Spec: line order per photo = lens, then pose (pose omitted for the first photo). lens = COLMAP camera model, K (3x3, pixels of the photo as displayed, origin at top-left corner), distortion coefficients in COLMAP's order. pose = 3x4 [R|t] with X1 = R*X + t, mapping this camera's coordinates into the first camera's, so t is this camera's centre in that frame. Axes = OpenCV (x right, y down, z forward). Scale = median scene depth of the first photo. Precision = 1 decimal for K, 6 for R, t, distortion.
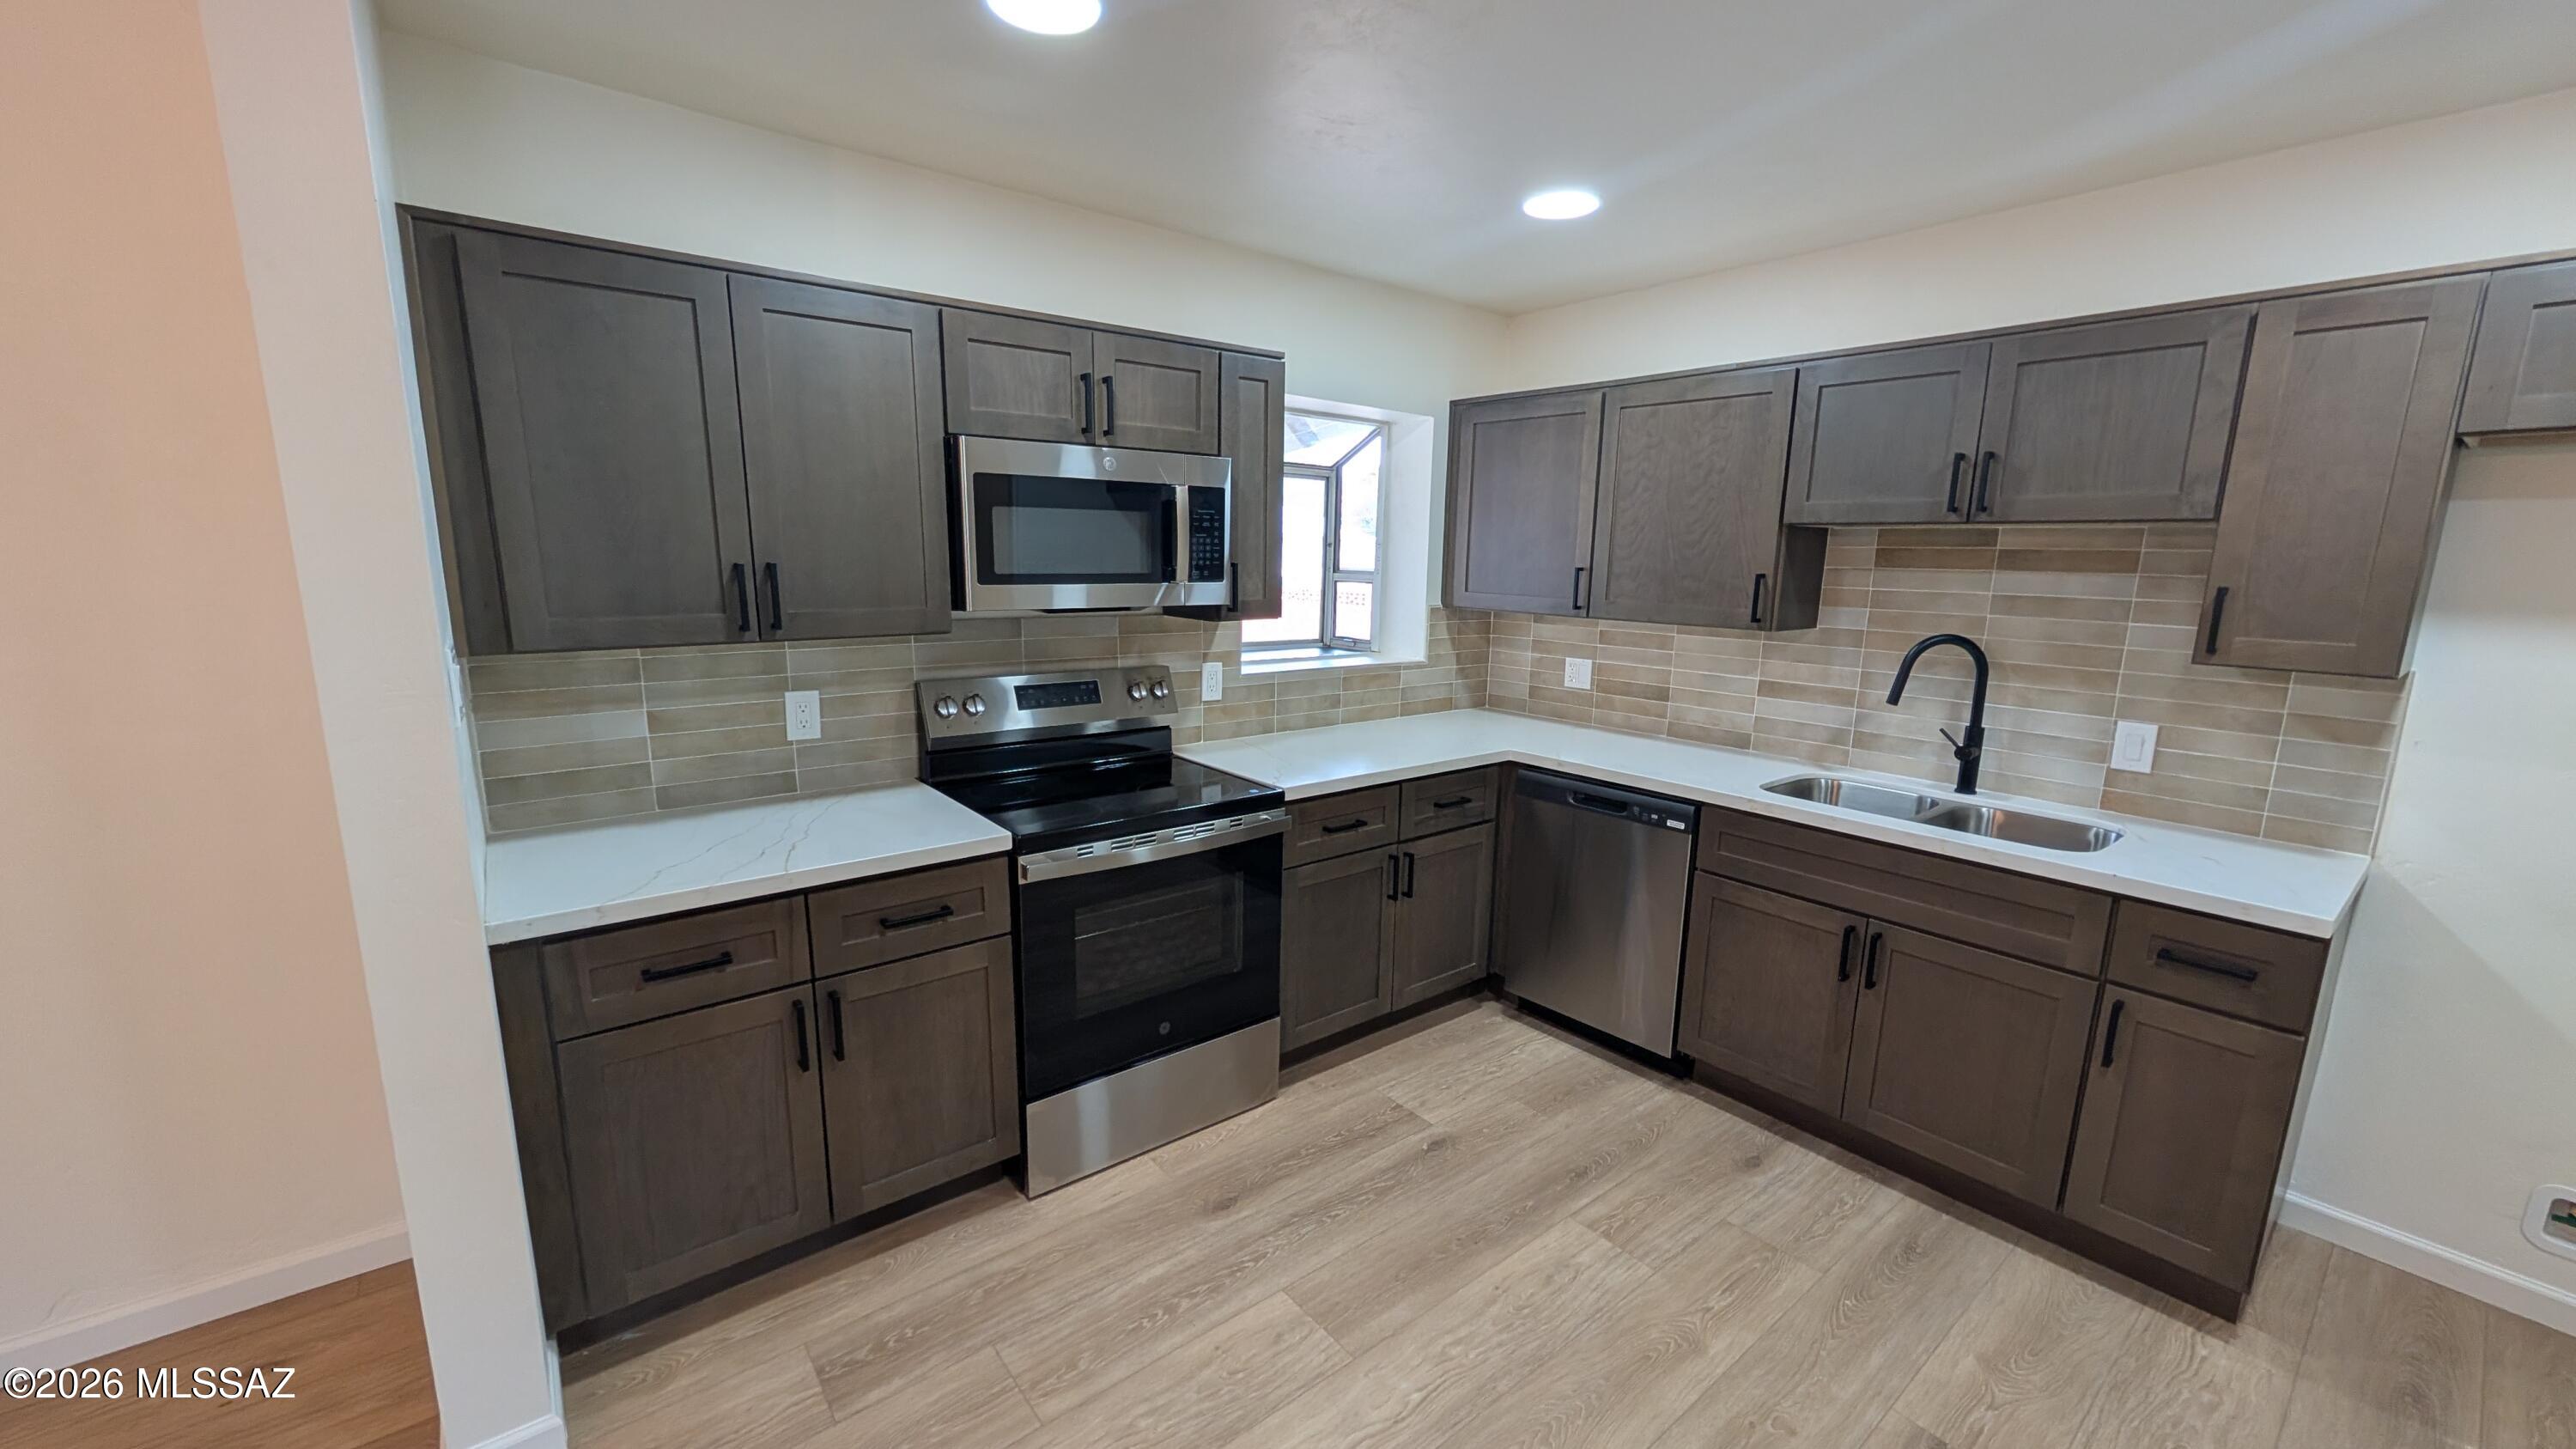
lens RADIAL K [[977.9, 0, 1288.3], [0, 977.9, 735.2], [0, 0, 1]] dist [-0.000145, -0.000342]
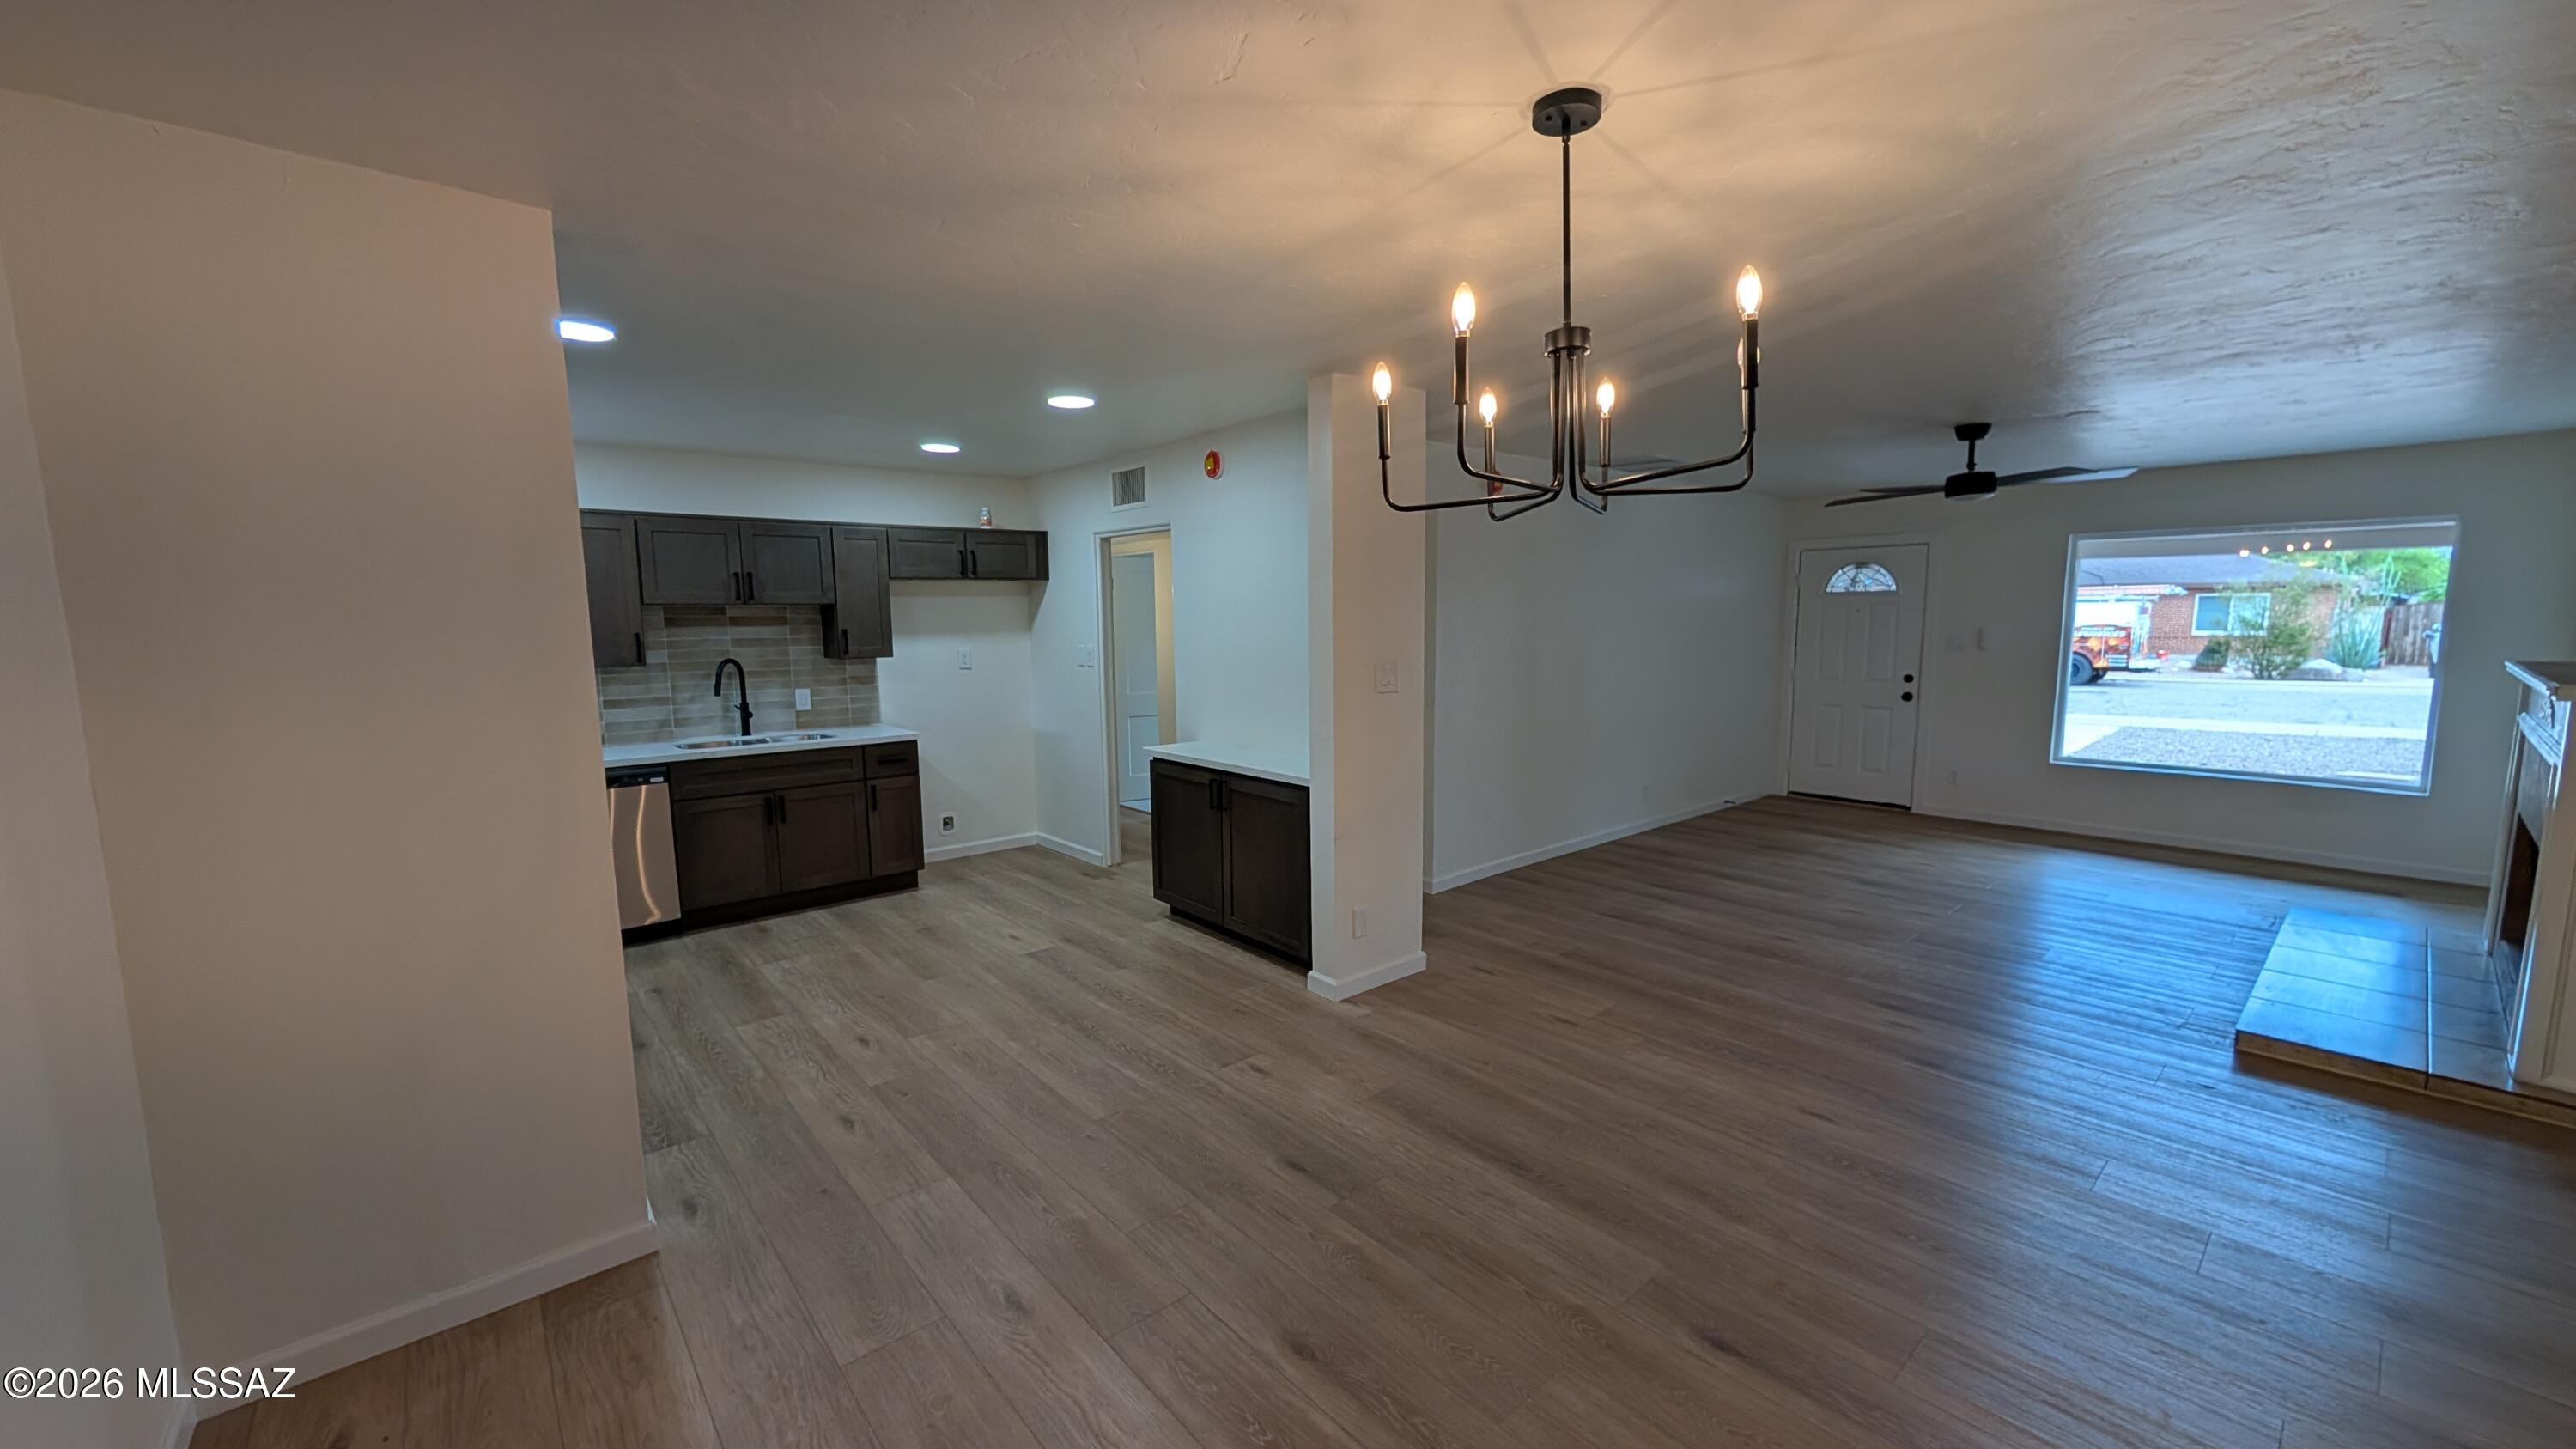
lens RADIAL K [[977.9, 0, 1288.7], [0, 977.9, 735.6], [0, 0, 1]] dist [-0.000145, -0.000342]
pose [[-0.041204, -0.142652, 0.988915, -1.468642], [0.193312, 0.969916, 0.147966, -0.025302], [-0.980272, 0.197266, -0.012388, -0.081005]]
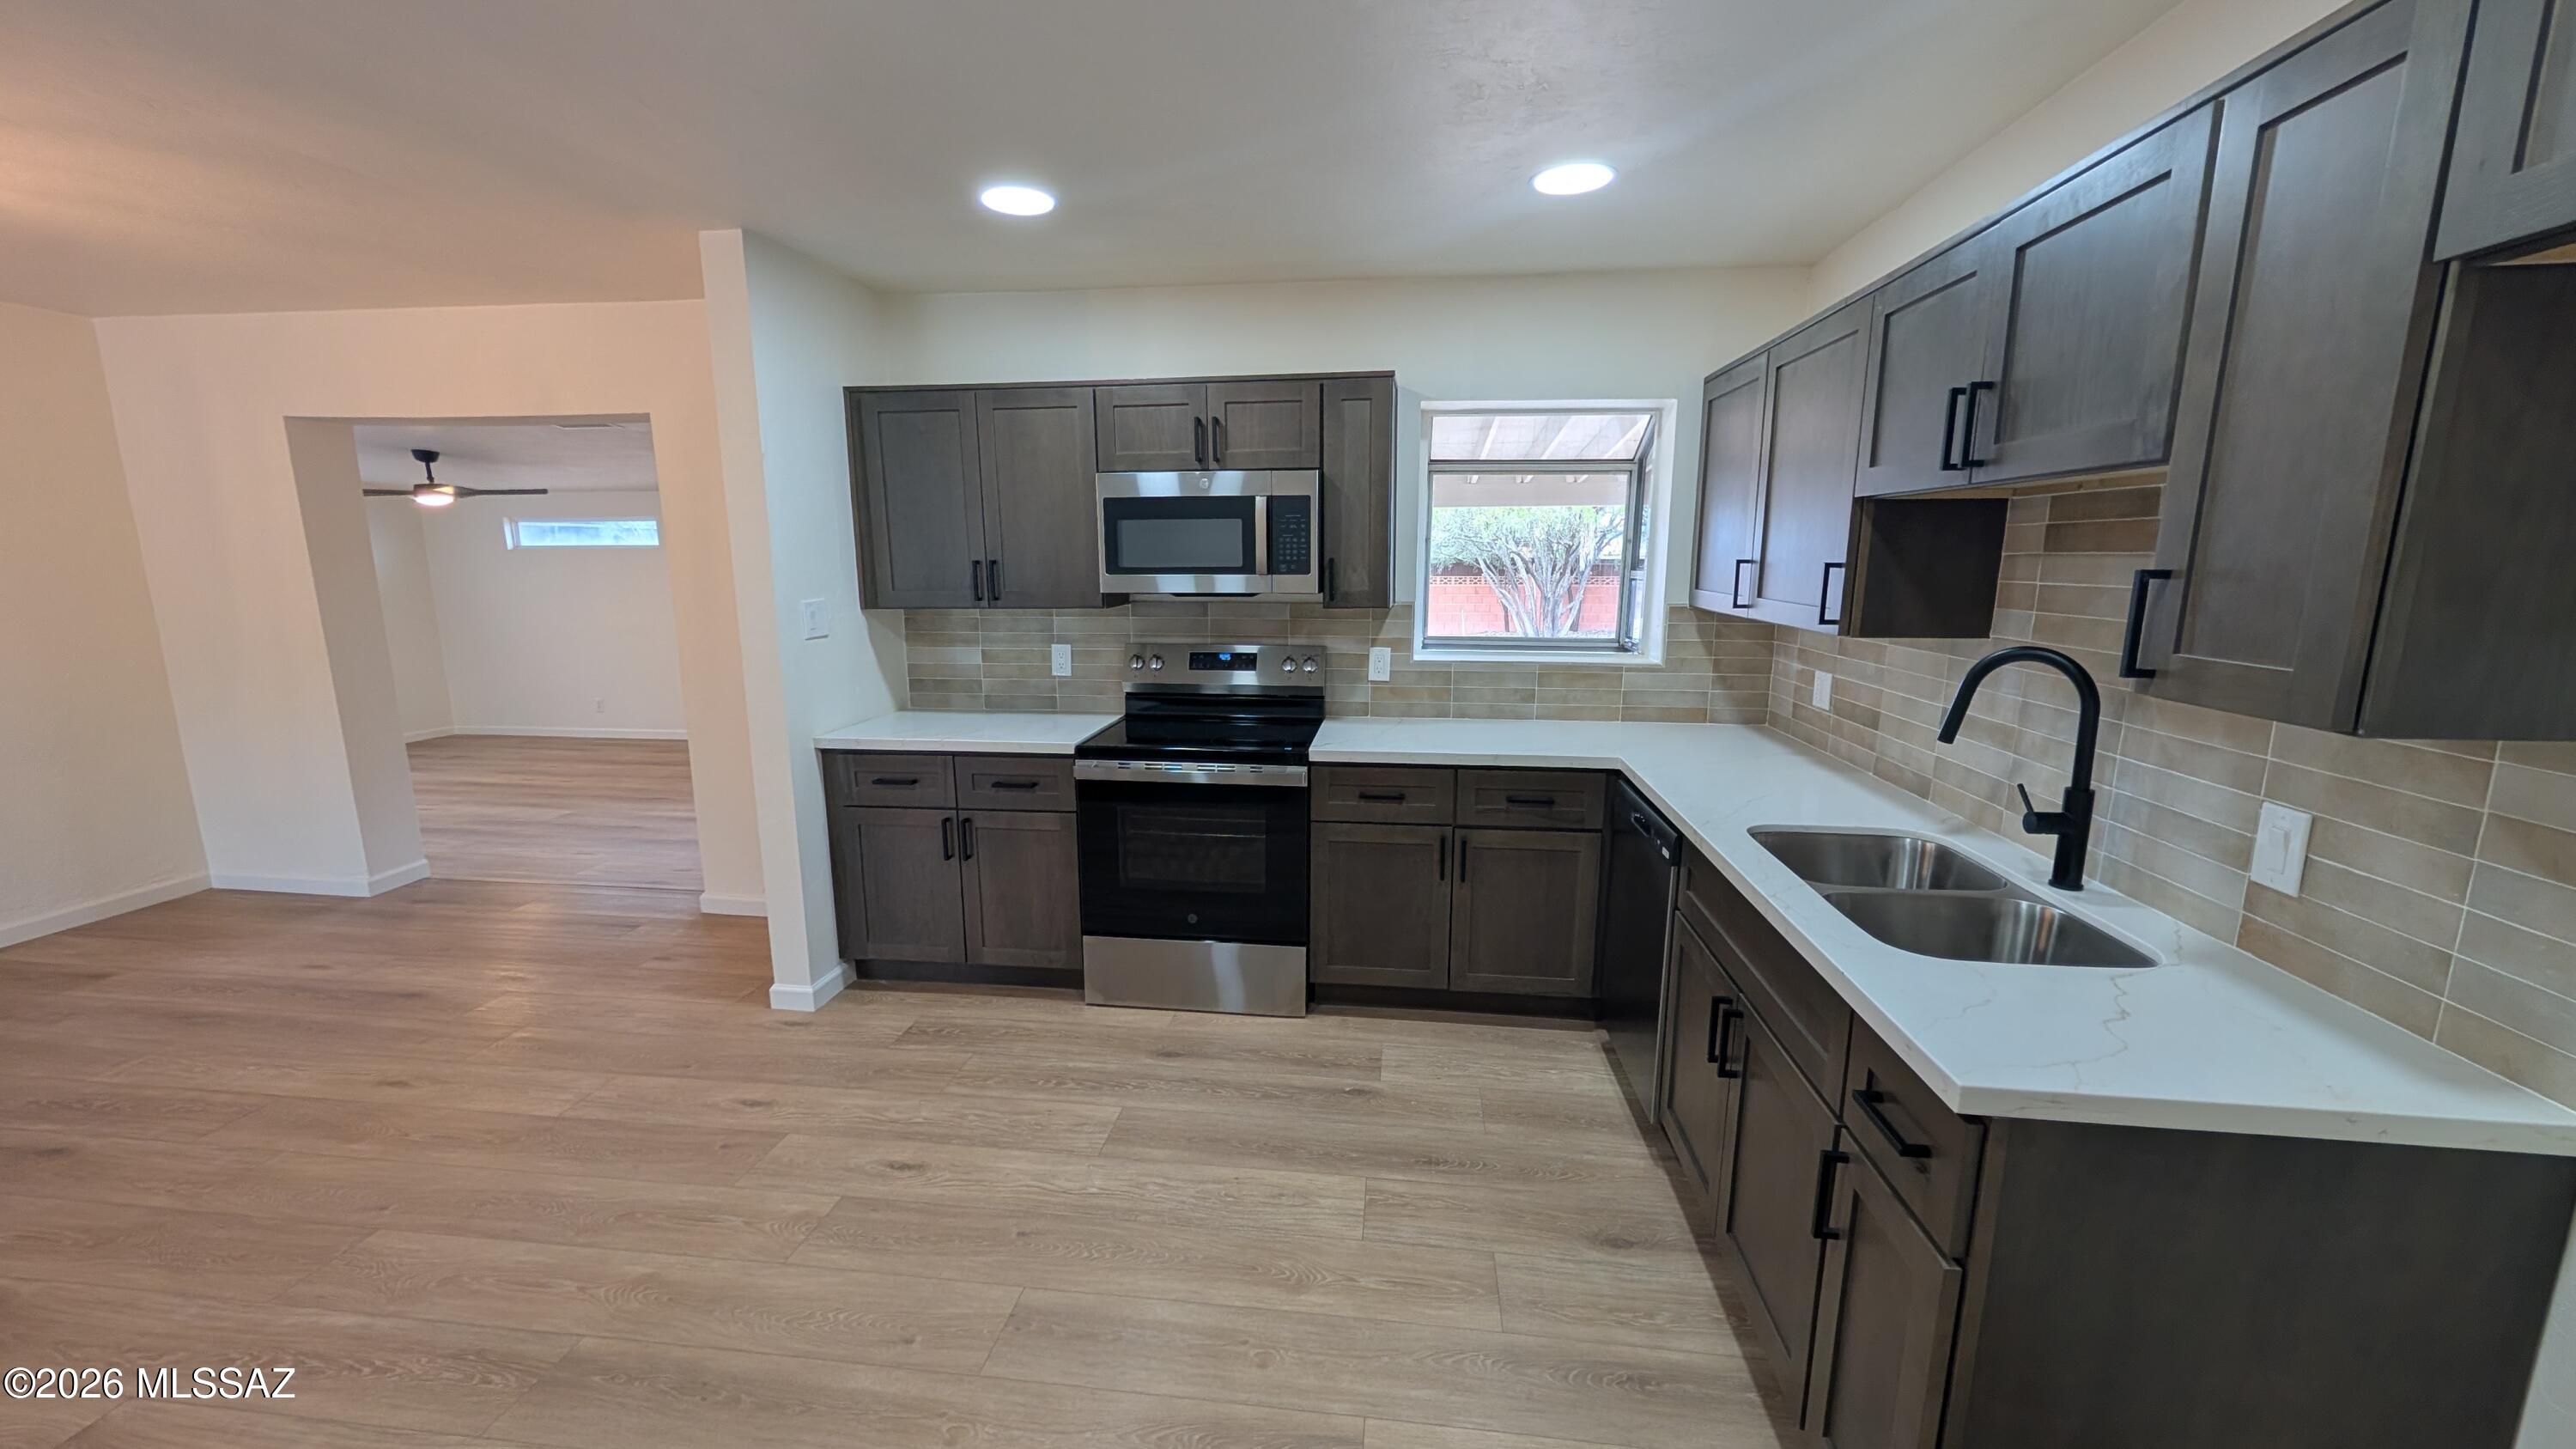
lens RADIAL K [[977.9, 0, 1287.8], [0, 977.9, 734.6], [0, 0, 1]] dist [-0.000145, -0.000342]
pose [[0.699734, 0.112851, -0.705434, 0.845840], [-0.119976, 0.991983, 0.039684, -0.007481], [0.704257, 0.056866, 0.707664, 0.161918]]
